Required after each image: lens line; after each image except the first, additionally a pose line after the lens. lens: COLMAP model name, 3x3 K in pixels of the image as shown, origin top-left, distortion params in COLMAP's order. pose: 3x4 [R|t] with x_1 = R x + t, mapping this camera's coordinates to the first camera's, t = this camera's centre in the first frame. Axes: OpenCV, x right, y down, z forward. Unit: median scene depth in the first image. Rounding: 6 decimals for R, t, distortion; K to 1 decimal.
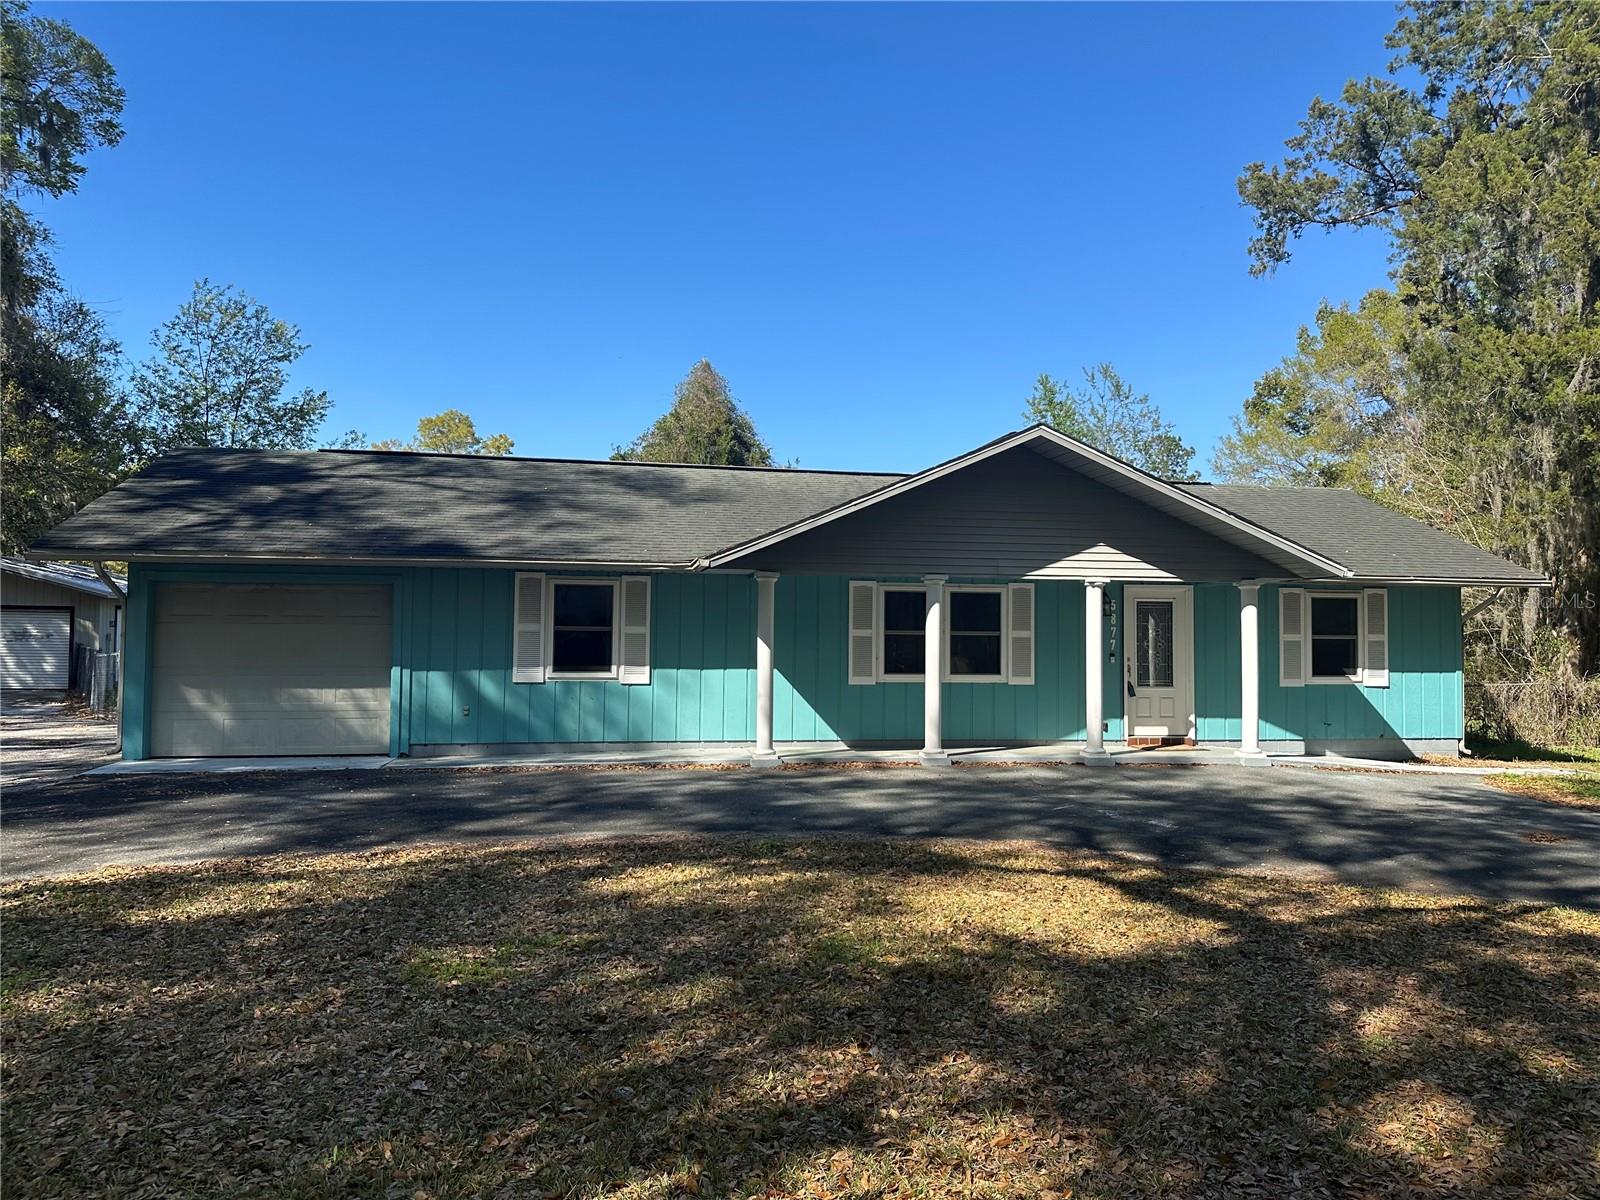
lens RADIAL K [[1114.7, 0, 788.8], [0, 1114.7, 586.8], [0, 0, 1]] dist [0.069652, -0.086955]
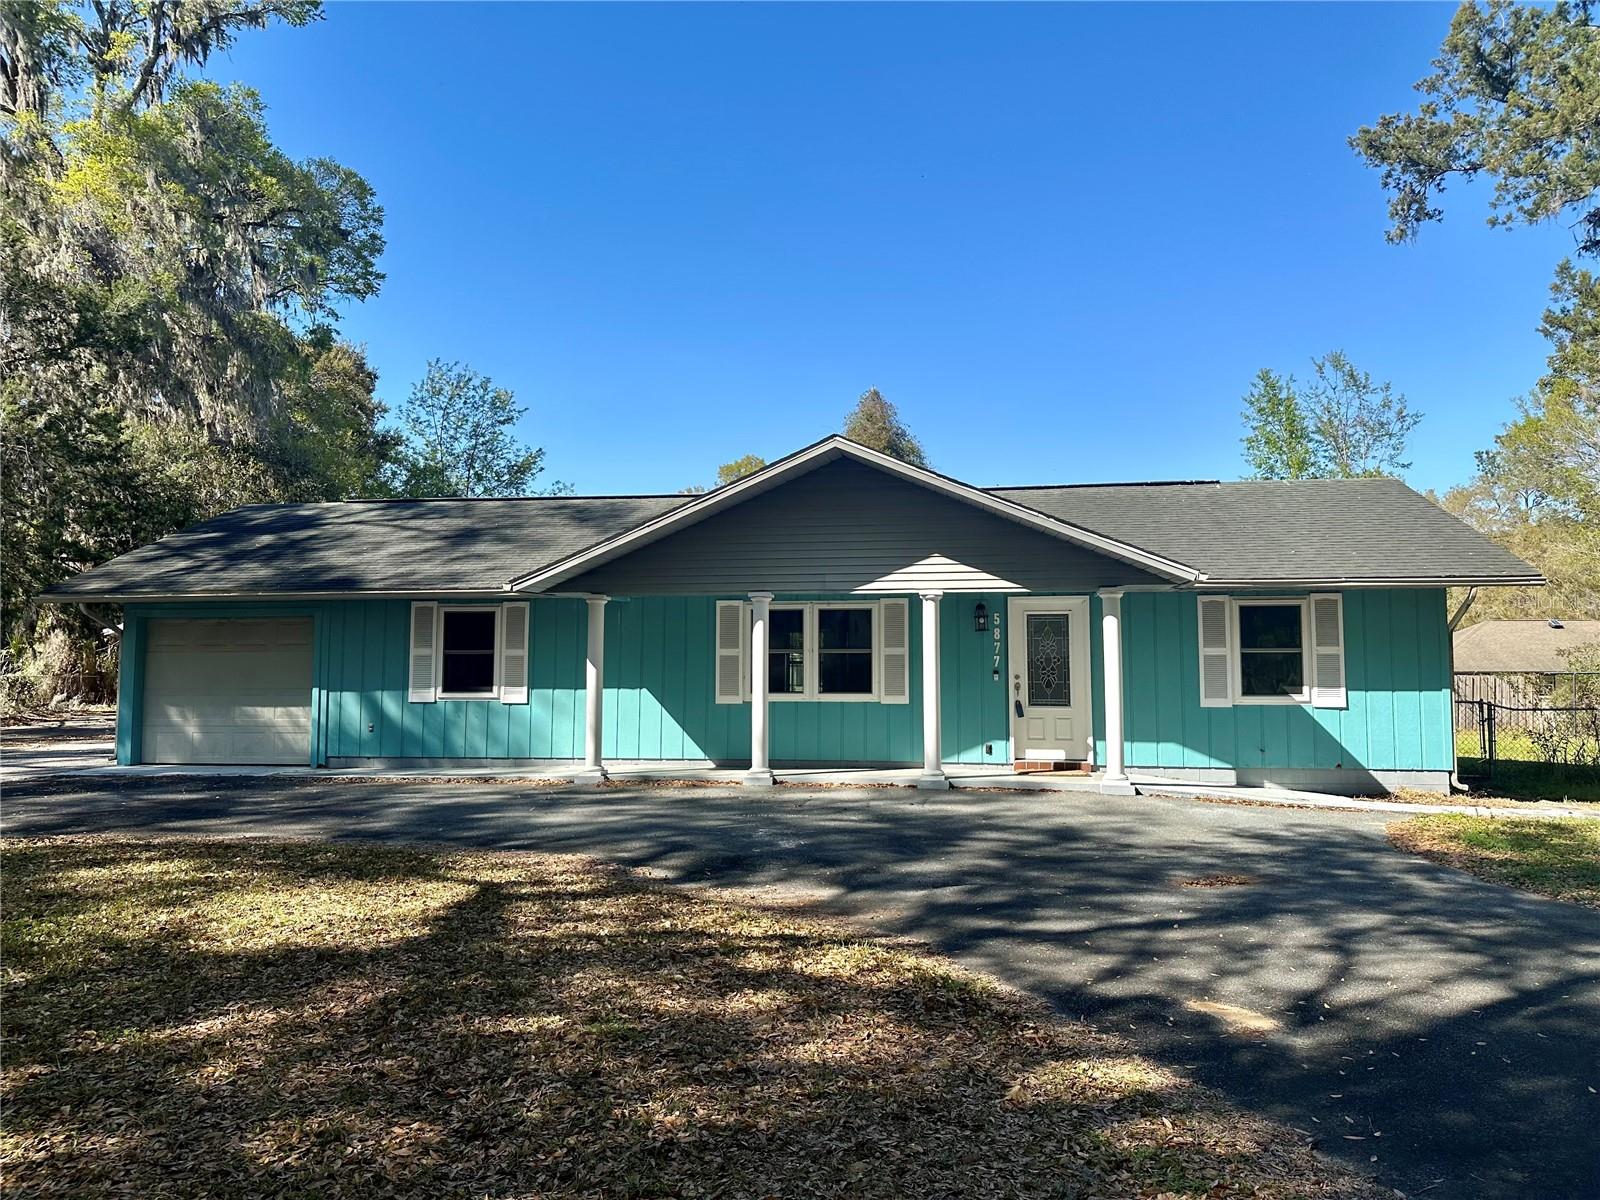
lens RADIAL K [[1114.7, 0, 847.4], [0, 1114.7, 569.1], [0, 0, 1]] dist [0.069652, -0.086955]
pose [[0.948089, -0.037291, -0.315811, 0.506429], [0.024368, 0.998700, -0.044773, 0.014714], [0.317070, 0.034753, 0.947765, 0.079570]]
